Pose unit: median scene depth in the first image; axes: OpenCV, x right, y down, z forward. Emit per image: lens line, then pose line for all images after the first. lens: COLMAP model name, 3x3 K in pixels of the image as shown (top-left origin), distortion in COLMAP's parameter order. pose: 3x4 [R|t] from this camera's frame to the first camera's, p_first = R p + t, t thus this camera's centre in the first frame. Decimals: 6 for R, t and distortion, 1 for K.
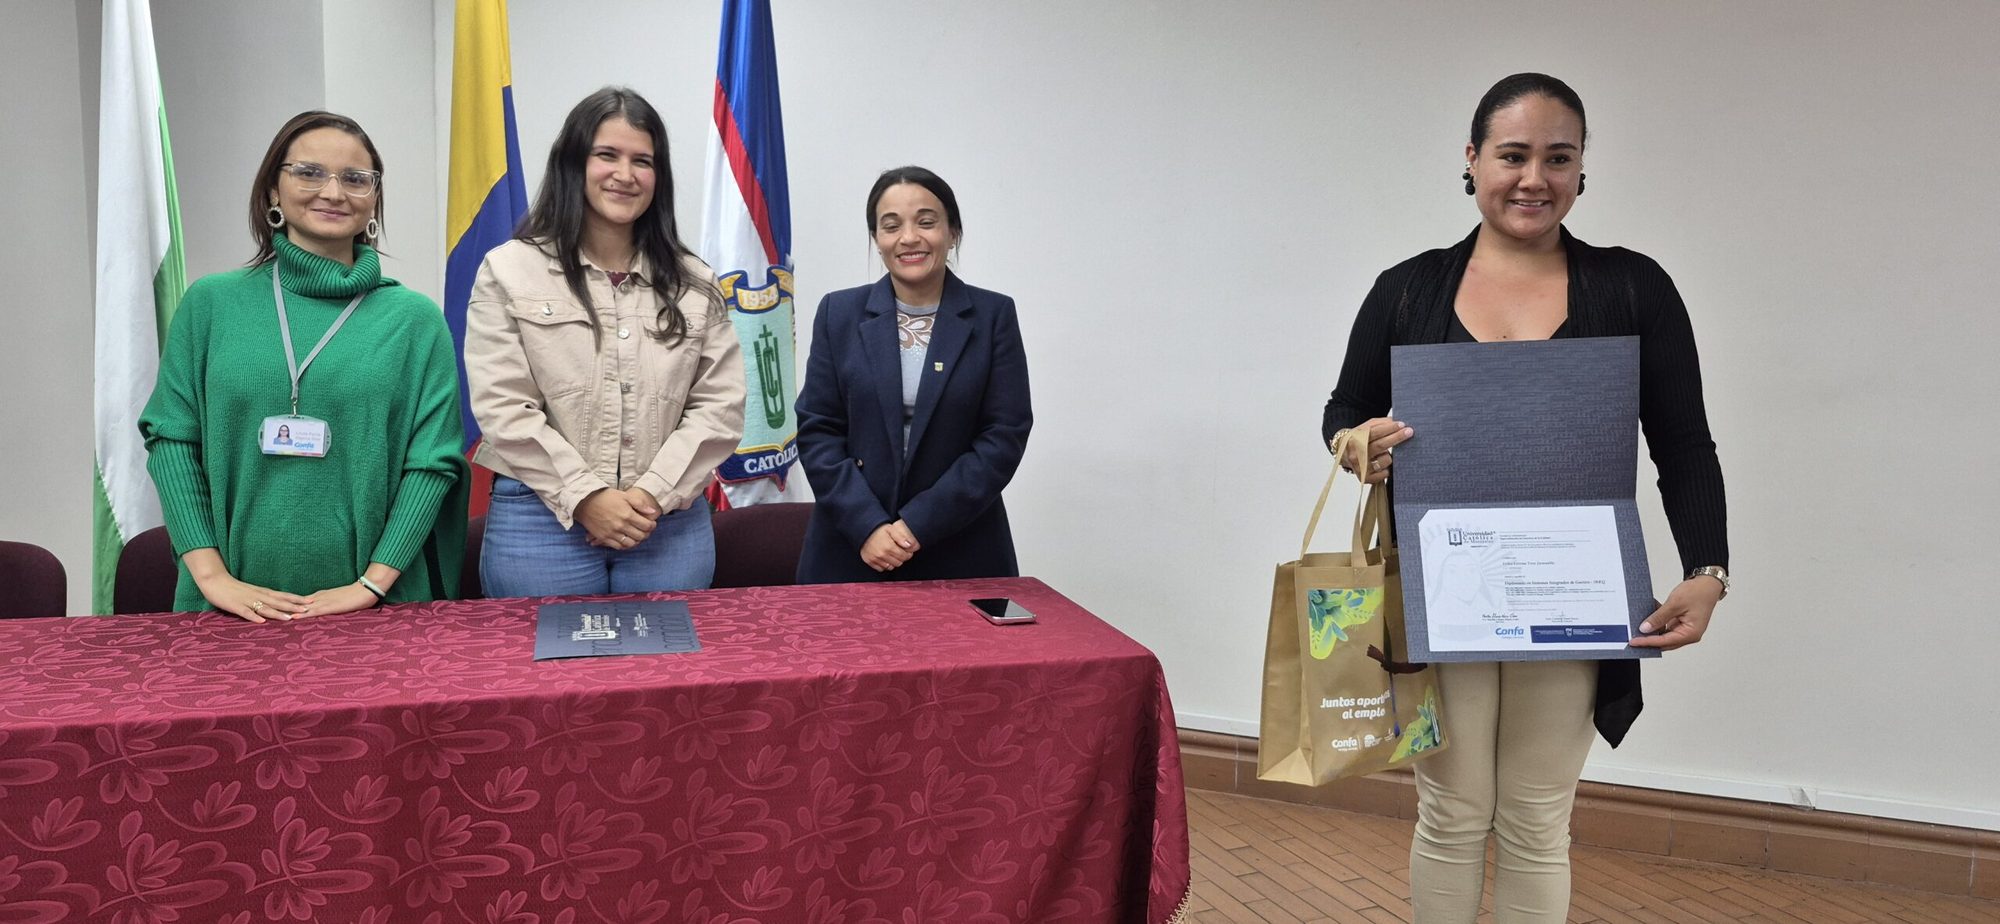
lens RADIAL K [[1497.0, 0, 1025.0], [0, 1497.0, 469.7], [0, 0, 1]] dist [0.080919, -0.088577]
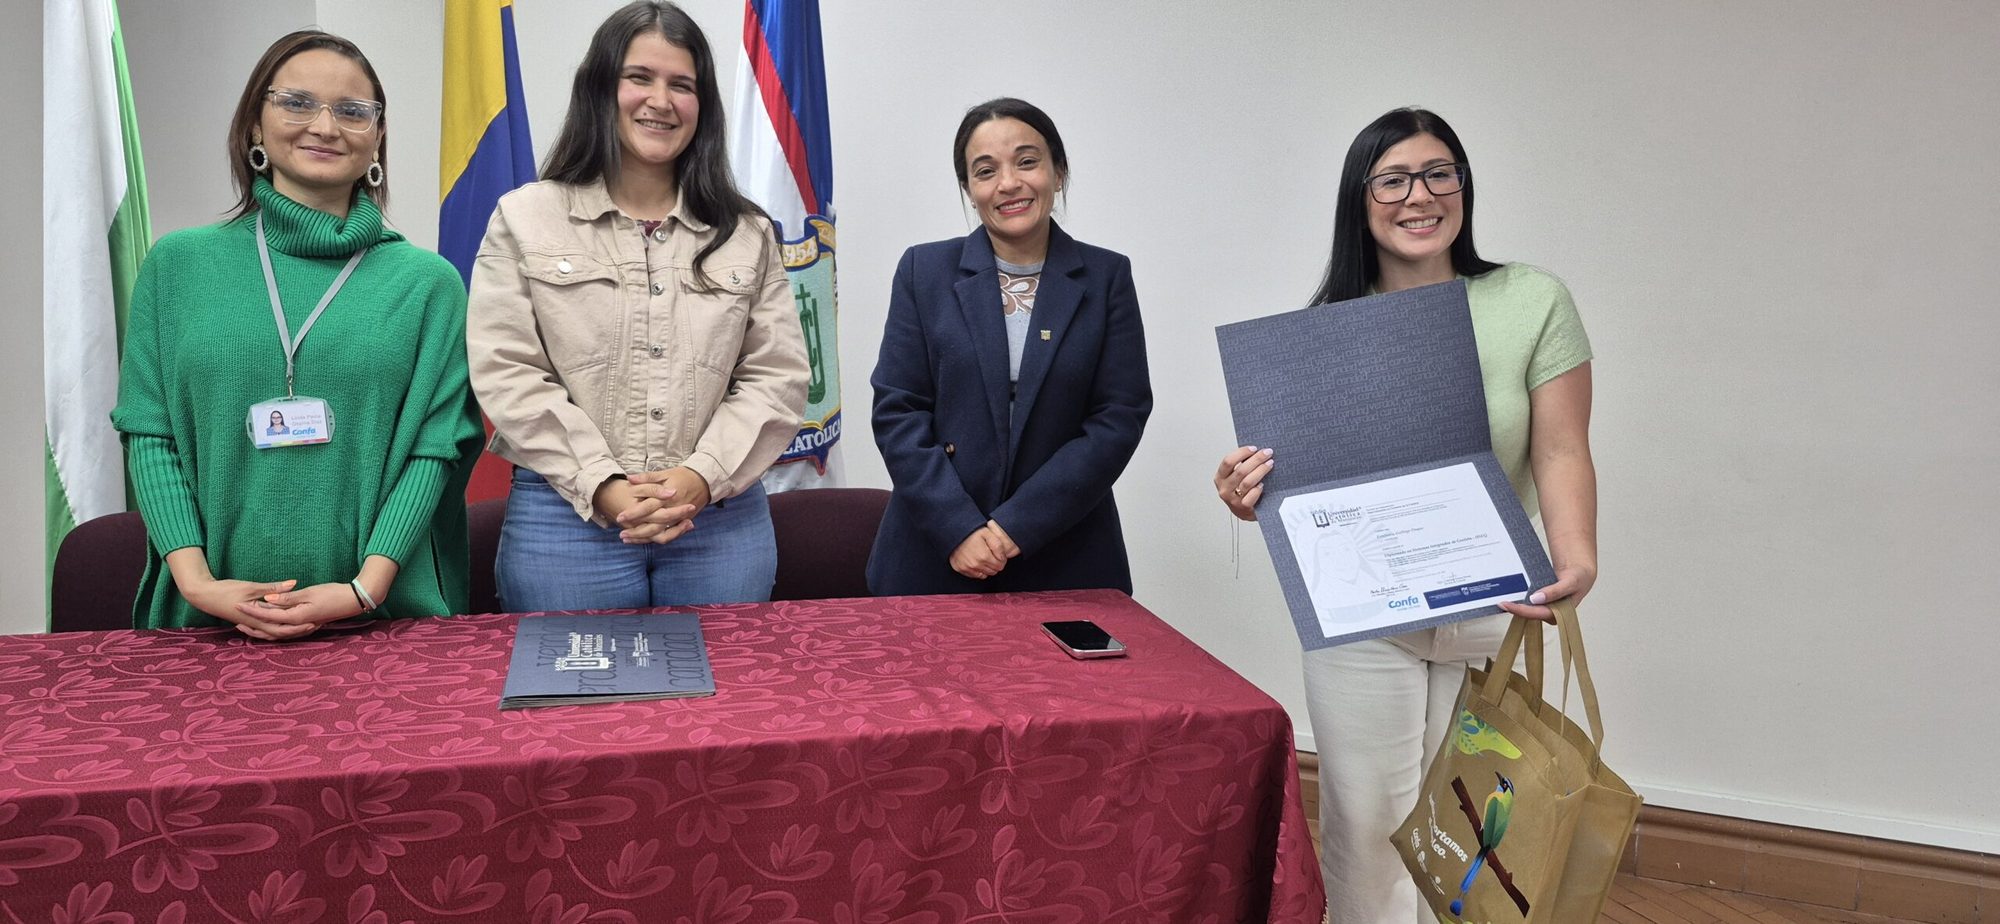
lens RADIAL K [[1497.0, 0, 1018.7], [0, 1497.0, 470.7], [0, 0, 1]] dist [0.080919, -0.088577]
pose [[0.999335, 0.007519, -0.035682, -0.017124], [-0.006492, 0.999564, 0.028817, -0.015187], [0.035883, -0.028566, 0.998948, 0.140887]]
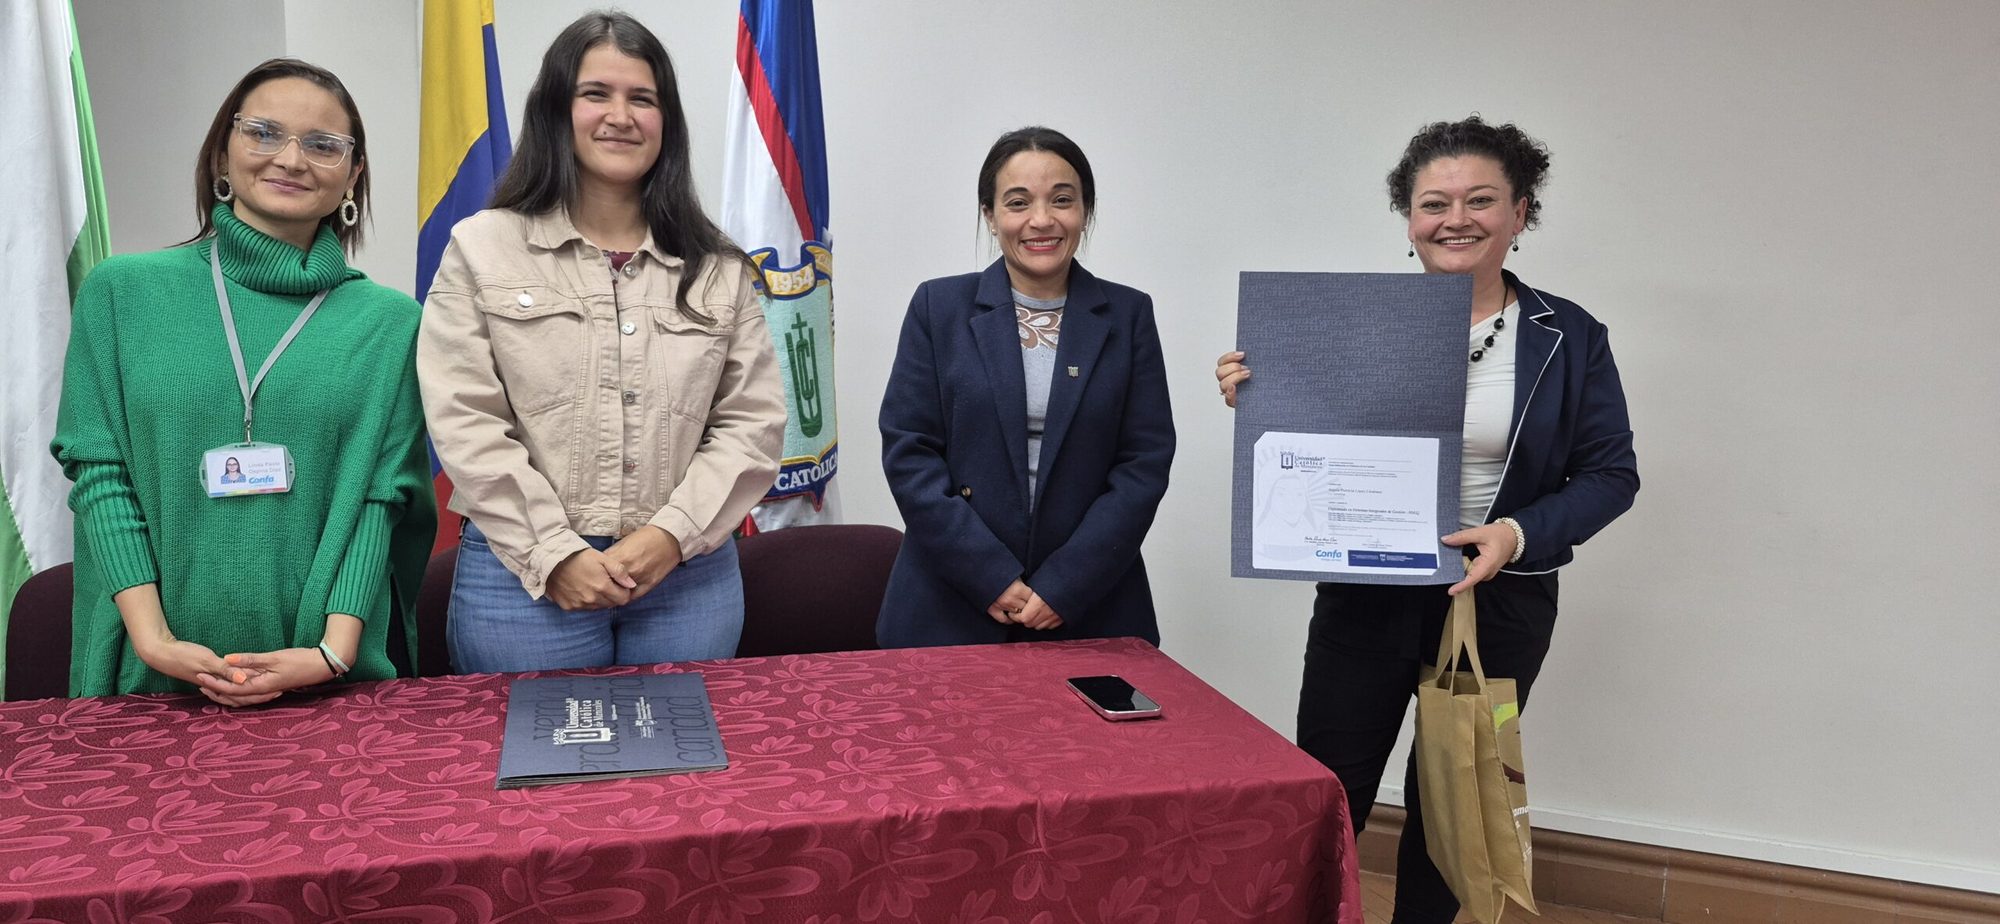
lens RADIAL K [[1497.0, 0, 1012.0], [0, 1497.0, 477.9], [0, 0, 1]] dist [0.080919, -0.088577]
pose [[0.999752, 0.002975, -0.022051, -0.038084], [-0.002410, 0.999669, 0.025601, -0.028202], [0.022120, -0.025541, 0.999429, 0.177263]]
